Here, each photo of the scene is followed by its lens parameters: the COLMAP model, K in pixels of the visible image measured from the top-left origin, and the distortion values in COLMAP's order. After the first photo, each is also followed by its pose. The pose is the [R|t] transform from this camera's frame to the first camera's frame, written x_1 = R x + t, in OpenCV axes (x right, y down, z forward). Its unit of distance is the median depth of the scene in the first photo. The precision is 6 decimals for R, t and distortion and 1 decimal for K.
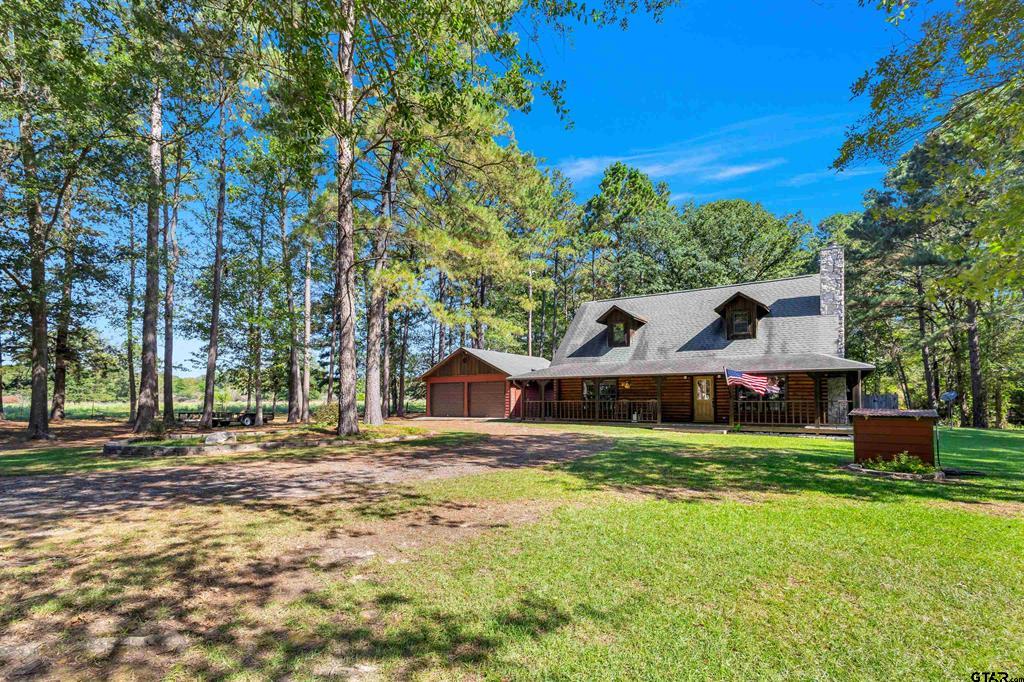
lens RADIAL K [[477.3, 0, 512.0], [0, 477.3, 341.0], [0, 0, 1]] dist [0.000215, 0.000050]
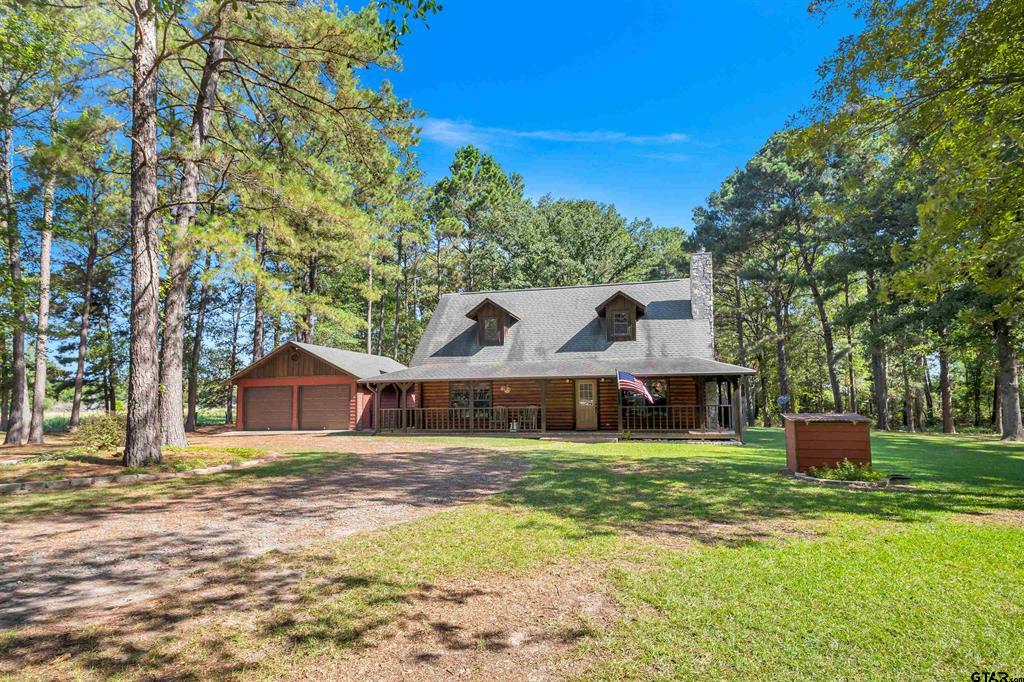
lens RADIAL K [[521.0, 0, 512.0], [0, 521.0, 341.0], [0, 0, 1]] dist [0.000268, 0.000071]
pose [[0.941196, 0.031879, 0.336352, -0.073062], [-0.031294, 0.999485, -0.007160, 0.010771], [-0.336407, -0.003787, 0.941709, 0.101878]]
